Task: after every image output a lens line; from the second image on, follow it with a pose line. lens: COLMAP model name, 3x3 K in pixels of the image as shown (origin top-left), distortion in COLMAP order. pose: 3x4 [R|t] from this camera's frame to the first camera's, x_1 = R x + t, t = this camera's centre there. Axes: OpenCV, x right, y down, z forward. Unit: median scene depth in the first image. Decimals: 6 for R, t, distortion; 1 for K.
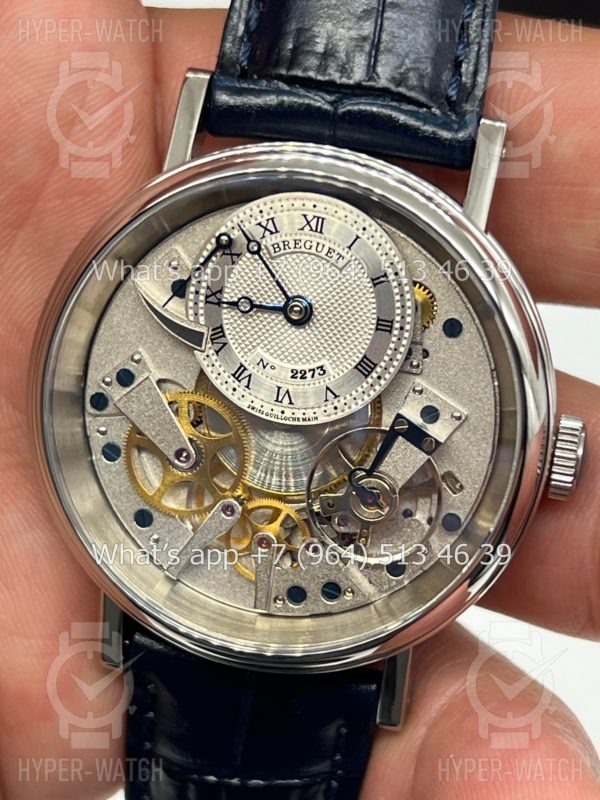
lens RADIAL K [[1840.0, 0, 301.1], [0, 1840.0, 397.5], [0, 0, 1]] dist [0.265833, 0.000000]
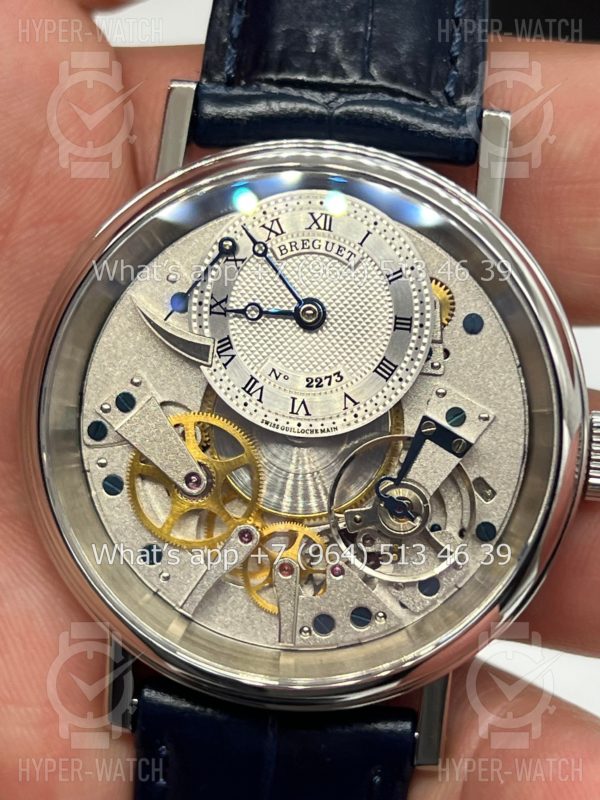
lens RADIAL K [[1840.0, 0, 299.0], [0, 1840.0, 405.7], [0, 0, 1]] dist [0.265833, 0.000000]
pose [[0.994777, -0.057693, 0.084207, -0.088509], [0.066834, 0.991669, -0.110120, 0.101558], [-0.077153, 0.115172, 0.990345, 0.071407]]
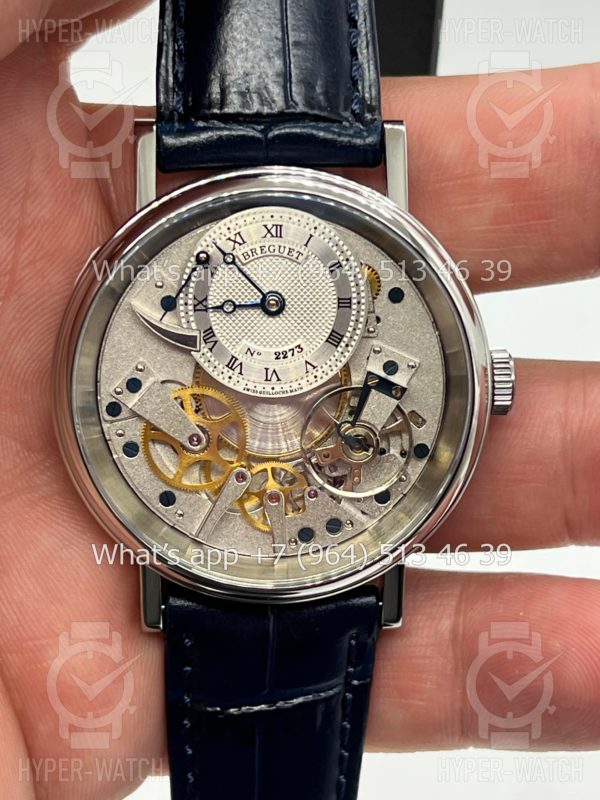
lens RADIAL K [[1840.0, 0, 301.0], [0, 1840.0, 403.2], [0, 0, 1]] dist [0.265833, 0.000000]
pose [[0.964105, -0.187691, 0.187812, -0.222023], [0.186241, 0.982173, 0.025501, -0.009984], [-0.189250, 0.010392, 0.981874, -0.194520]]
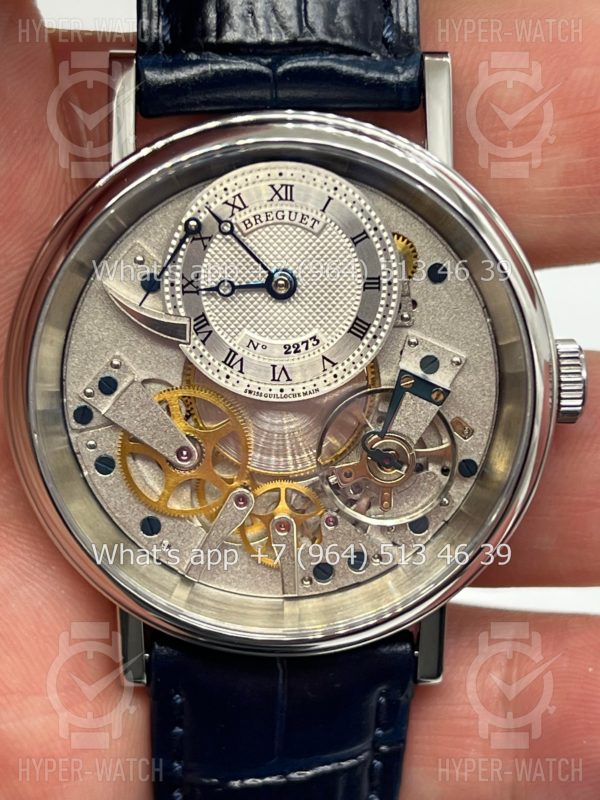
lens RADIAL K [[1840.0, 0, 300.6], [0, 1840.0, 395.6], [0, 0, 1]] dist [0.265833, 0.000000]
pose [[0.969170, -0.188160, 0.159078, -0.154774], [0.183005, 0.982007, 0.046594, -0.032635], [-0.164983, -0.016046, 0.986166, 0.044976]]
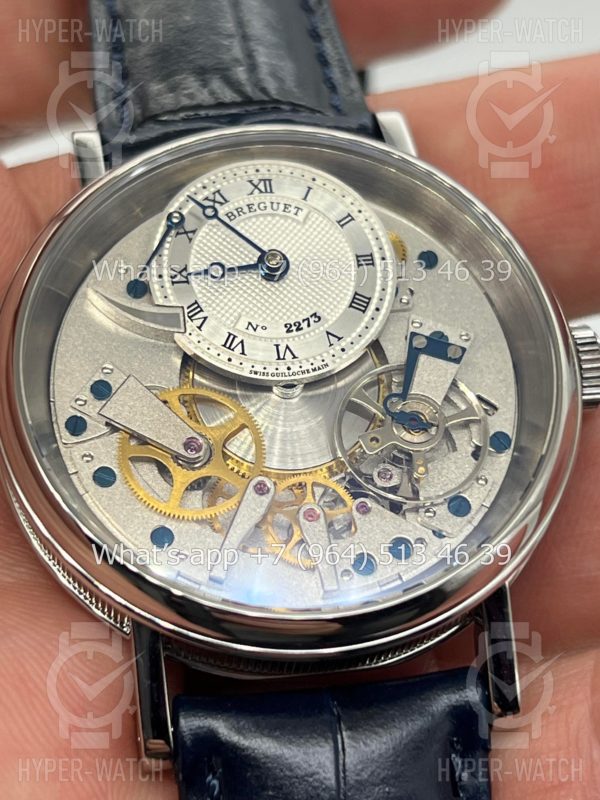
lens RADIAL K [[1840.0, 0, 299.7], [0, 1840.0, 395.7], [0, 0, 1]] dist [0.265833, 0.000000]
pose [[0.920582, -0.157733, 0.357280, -0.328435], [0.329391, 0.805090, -0.493287, 0.463921], [-0.209835, 0.571796, 0.793107, 0.294052]]
